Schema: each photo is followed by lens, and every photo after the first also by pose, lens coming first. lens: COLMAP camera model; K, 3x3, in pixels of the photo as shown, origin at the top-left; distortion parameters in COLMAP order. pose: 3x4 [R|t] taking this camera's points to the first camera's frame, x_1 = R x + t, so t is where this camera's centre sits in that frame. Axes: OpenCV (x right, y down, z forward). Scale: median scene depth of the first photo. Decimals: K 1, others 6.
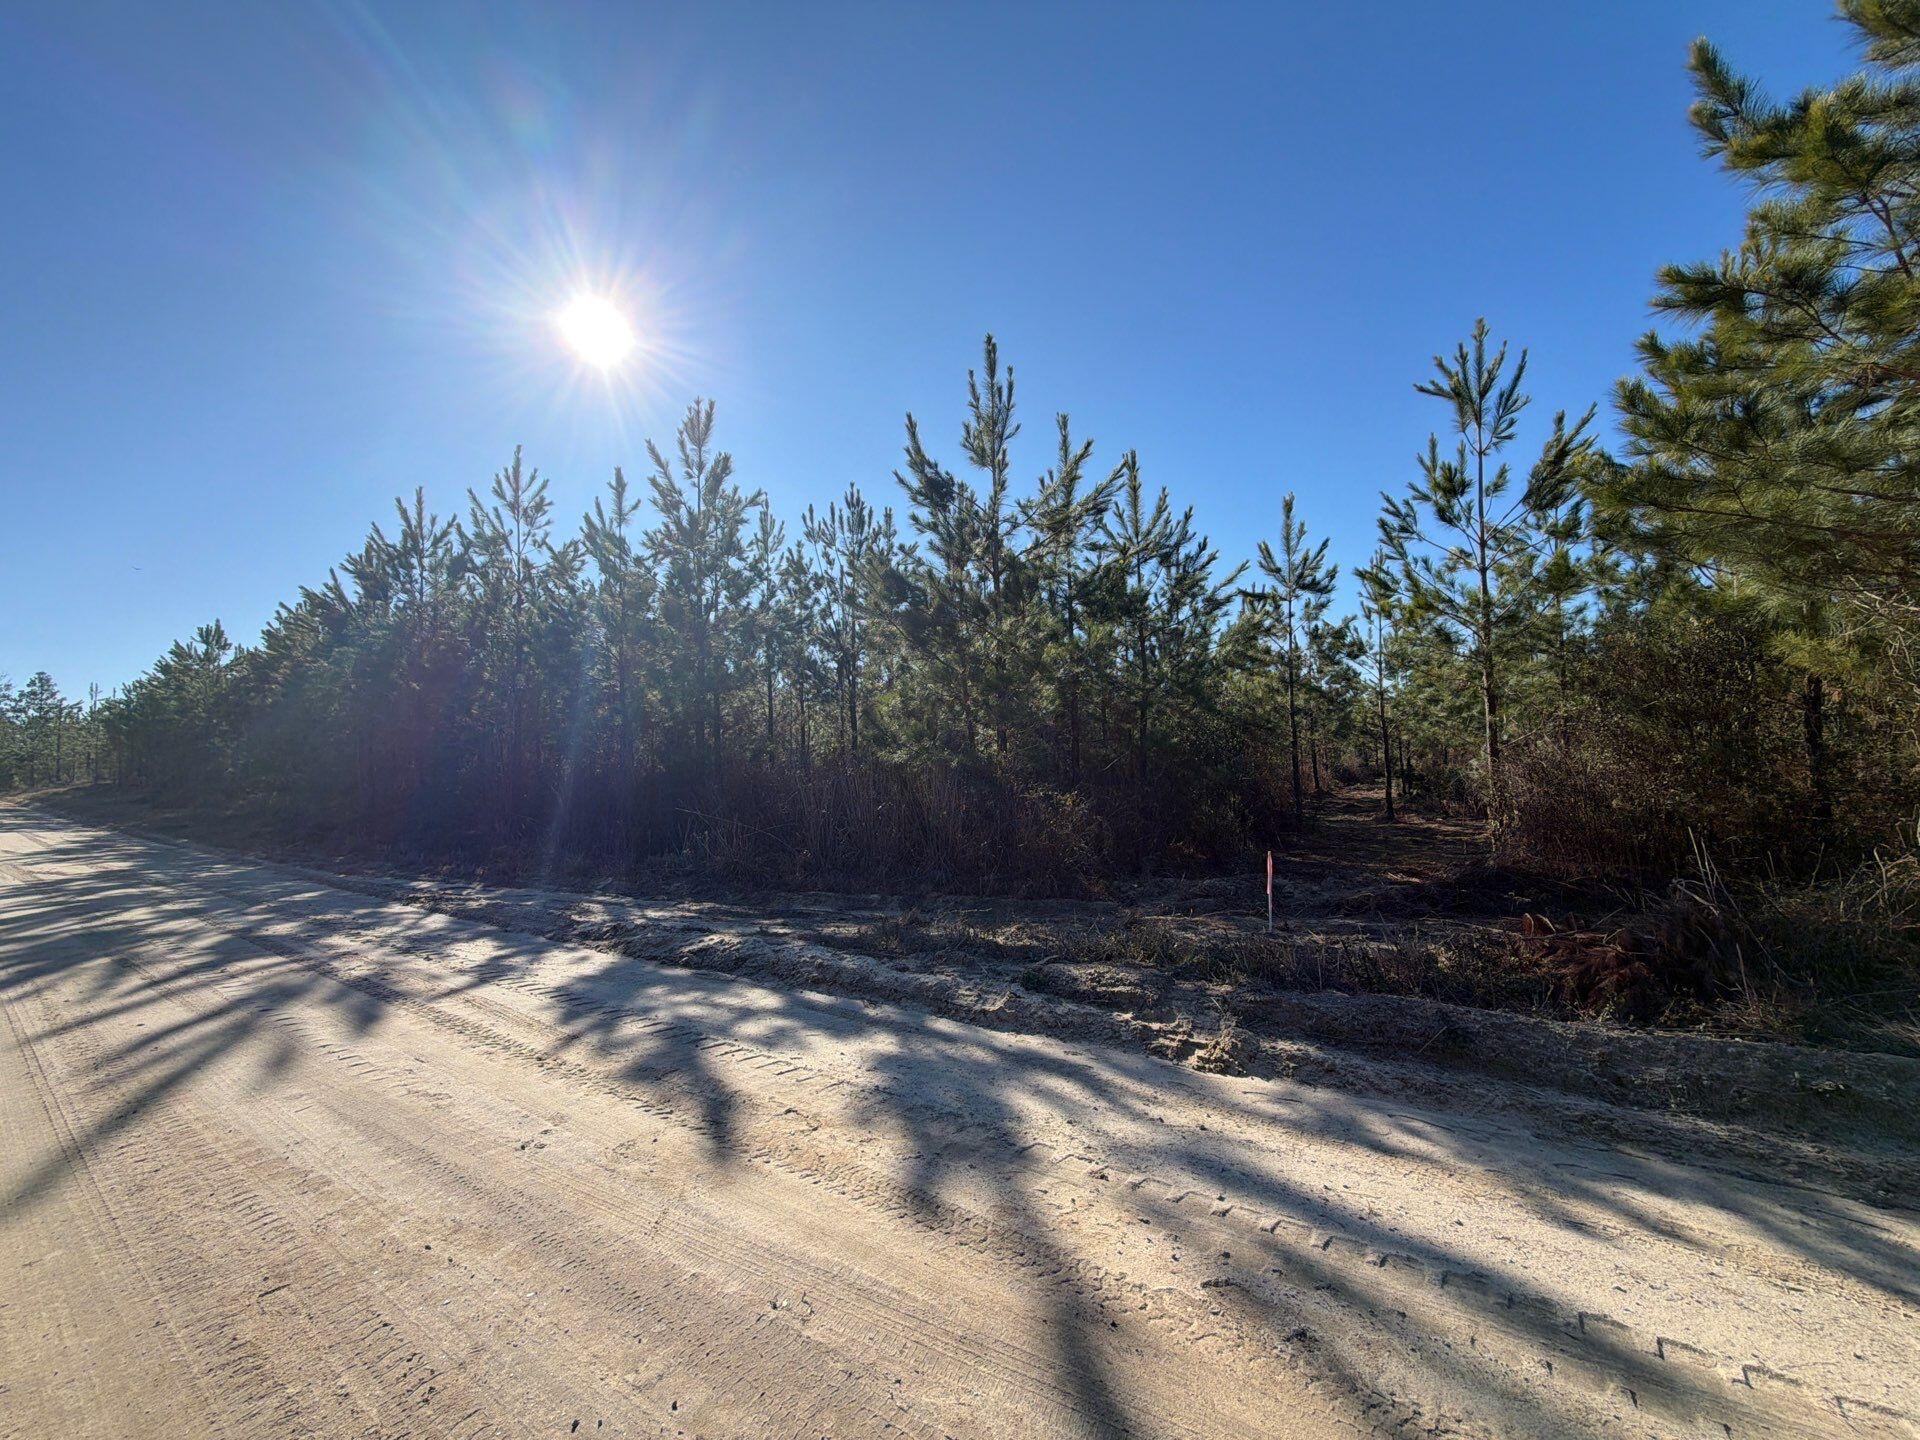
lens RADIAL K [[765.2, 0, 960.0], [0, 765.2, 720.0], [0, 0, 1]] dist [-0.000751, 0.000055]
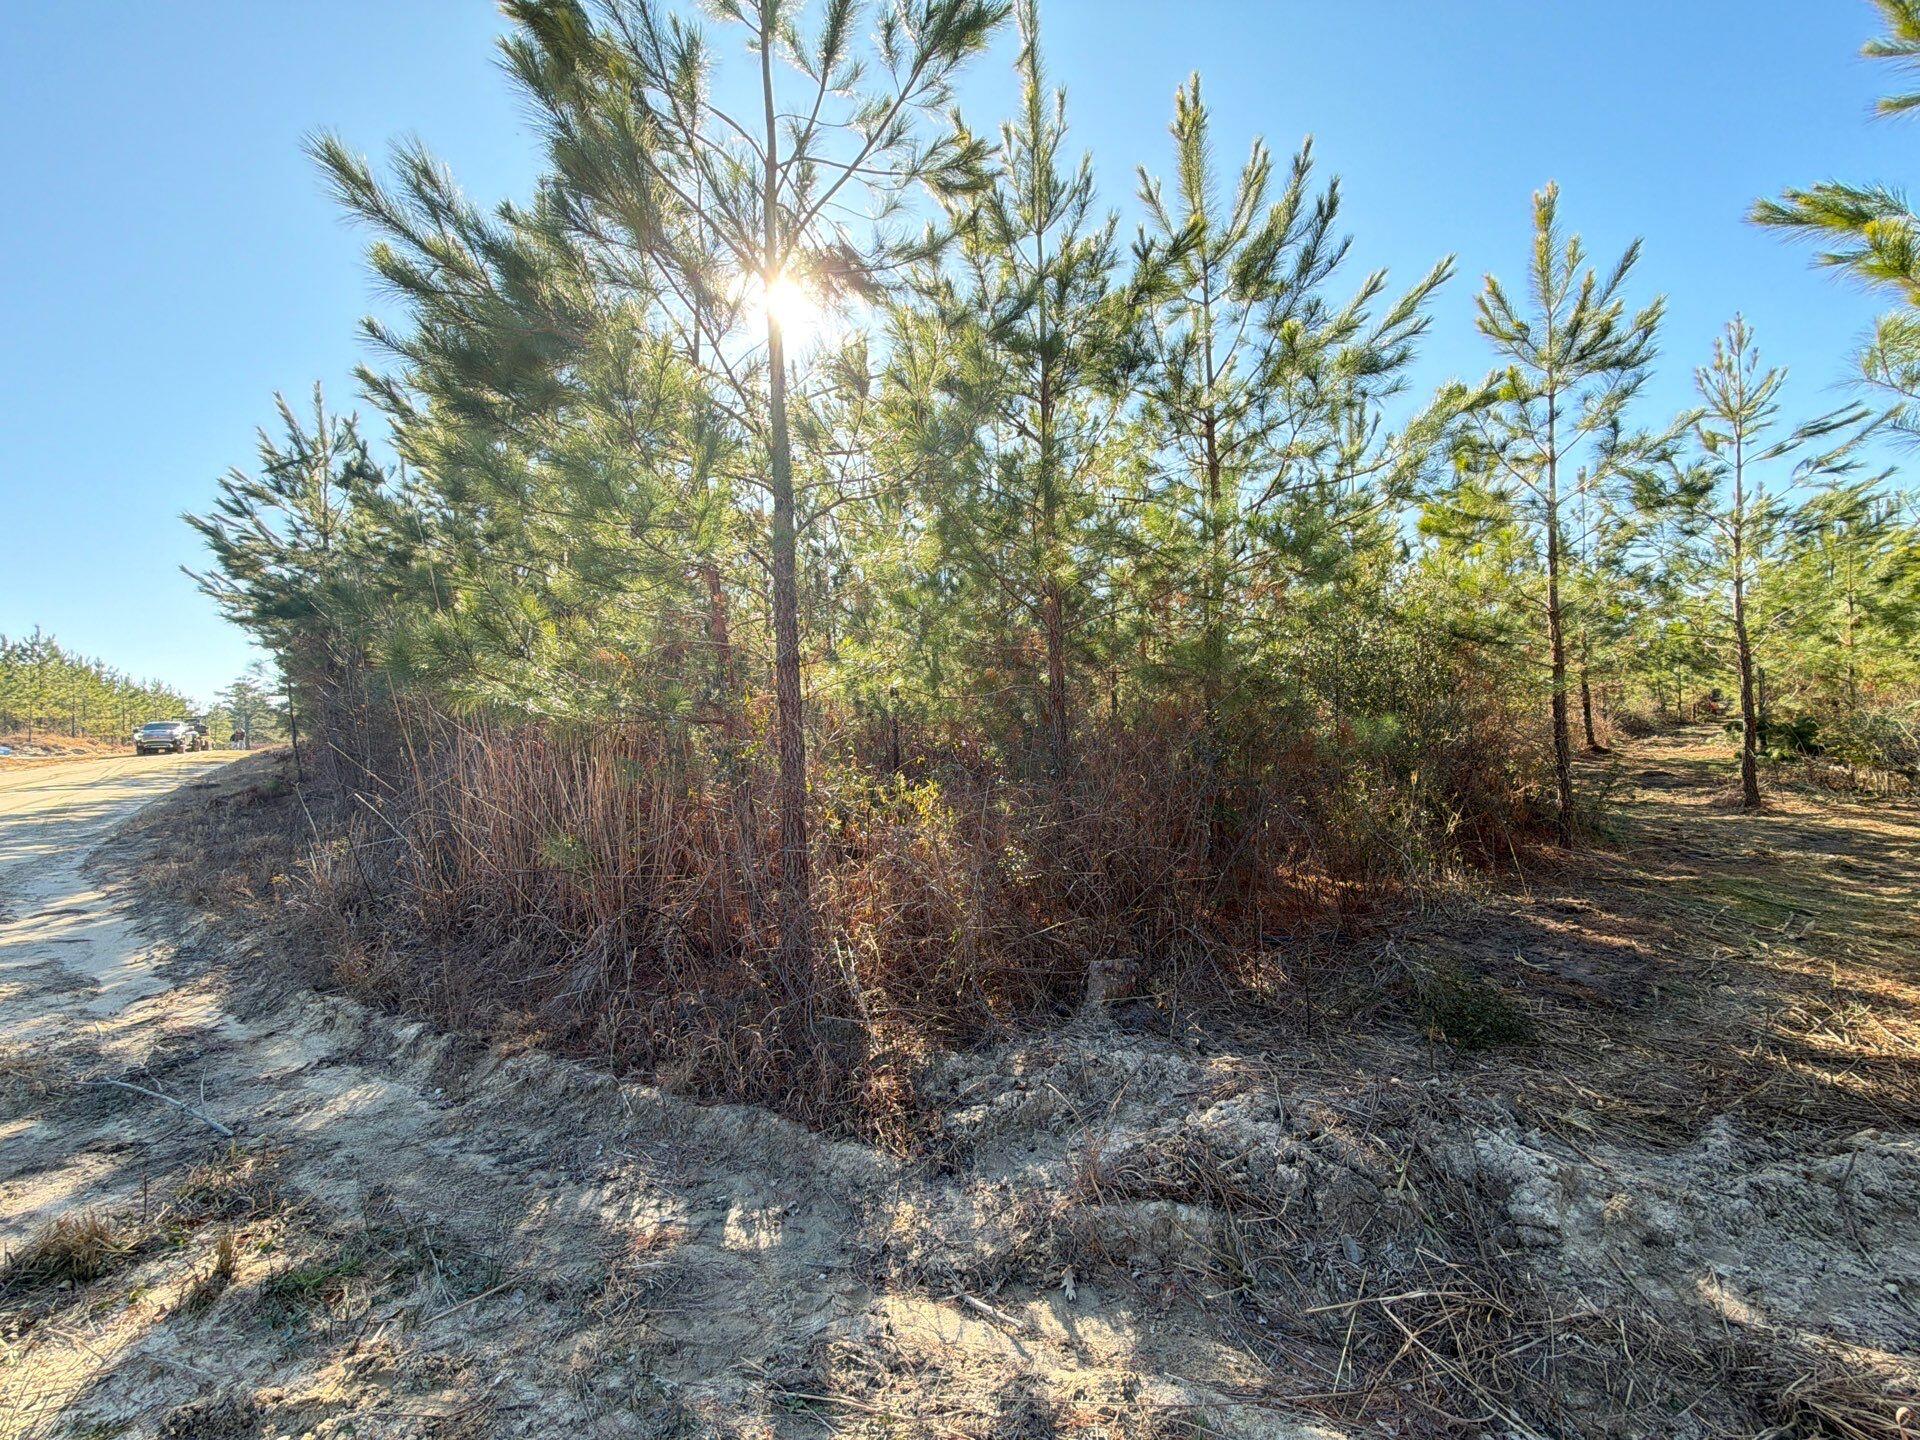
lens RADIAL K [[756.5, 0, 962.9], [0, 756.5, 712.6], [0, 0, 1]] dist [-0.000710, 0.000564]
pose [[0.968944, -0.008313, -0.247140, 0.211250], [0.022138, 0.998338, 0.053216, 0.028202], [0.246287, -0.057035, 0.967517, 0.490449]]
